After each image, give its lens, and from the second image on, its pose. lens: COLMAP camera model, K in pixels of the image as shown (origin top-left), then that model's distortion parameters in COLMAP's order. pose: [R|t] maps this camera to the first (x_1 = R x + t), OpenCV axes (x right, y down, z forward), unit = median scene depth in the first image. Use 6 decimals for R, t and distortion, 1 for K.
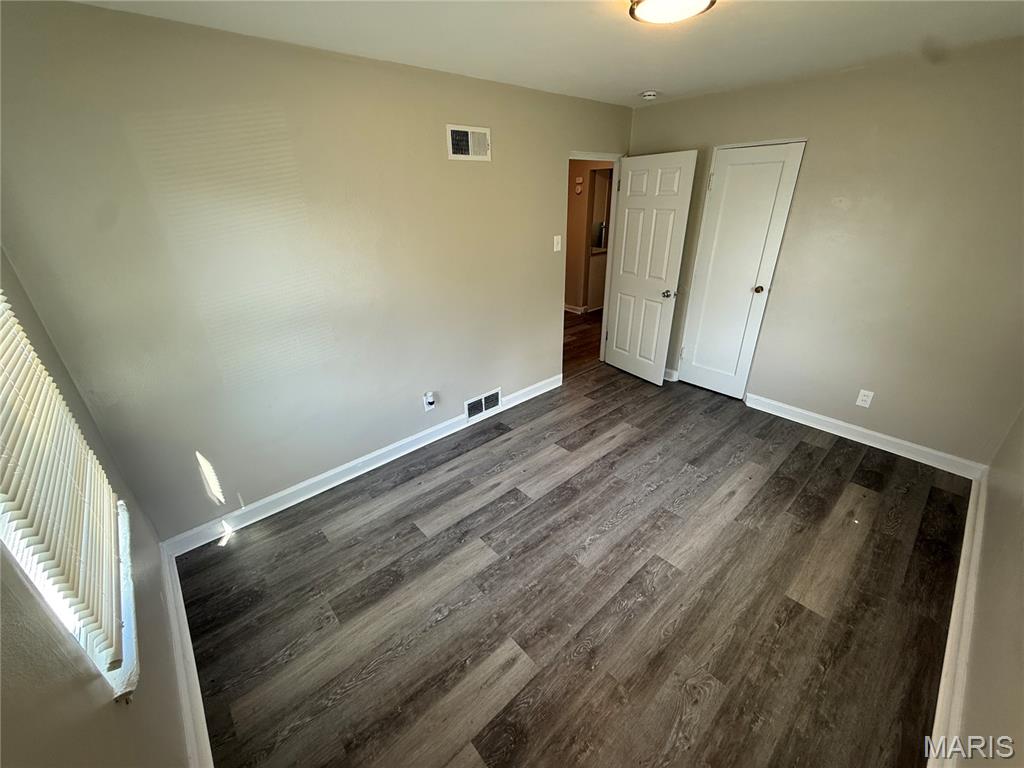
lens RADIAL K [[407.2, 0, 511.1], [0, 407.2, 385.1], [0, 0, 1]] dist [0.000768, 0.000190]
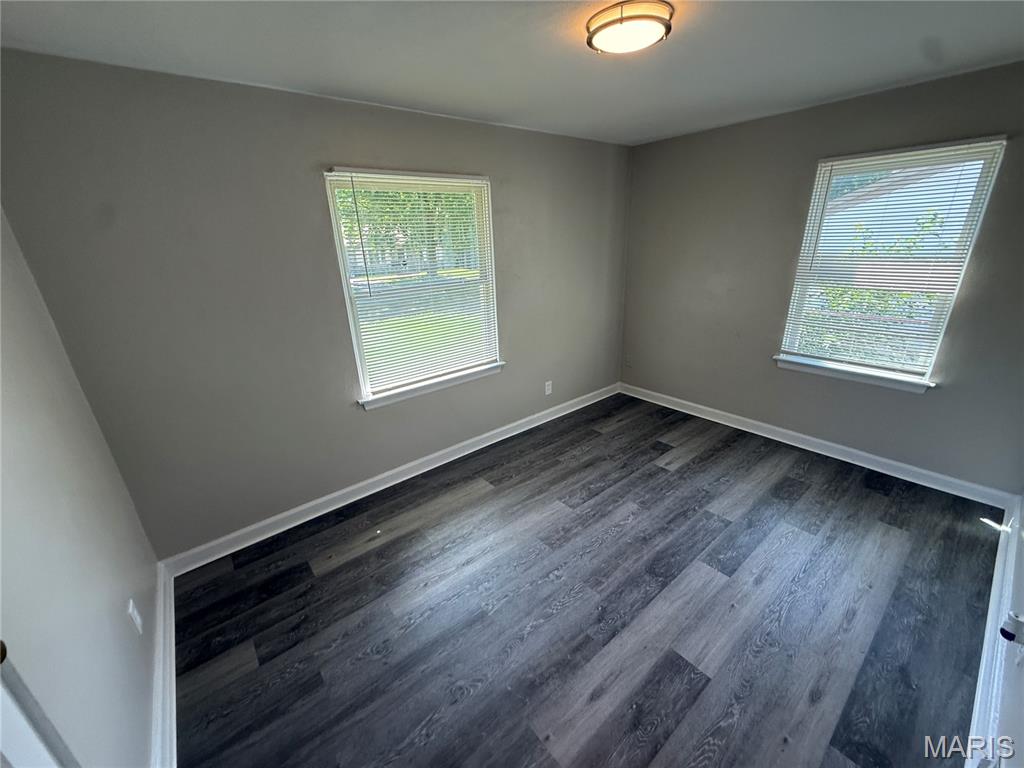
lens RADIAL K [[407.2, 0, 511.1], [0, 407.2, 385.1], [0, 0, 1]] dist [0.000768, 0.000190]
pose [[-0.997129, 0.042534, 0.062640, 0.413308], [0.074540, 0.696665, 0.713514, -0.671162], [-0.013291, 0.716135, -0.697836, 1.461999]]
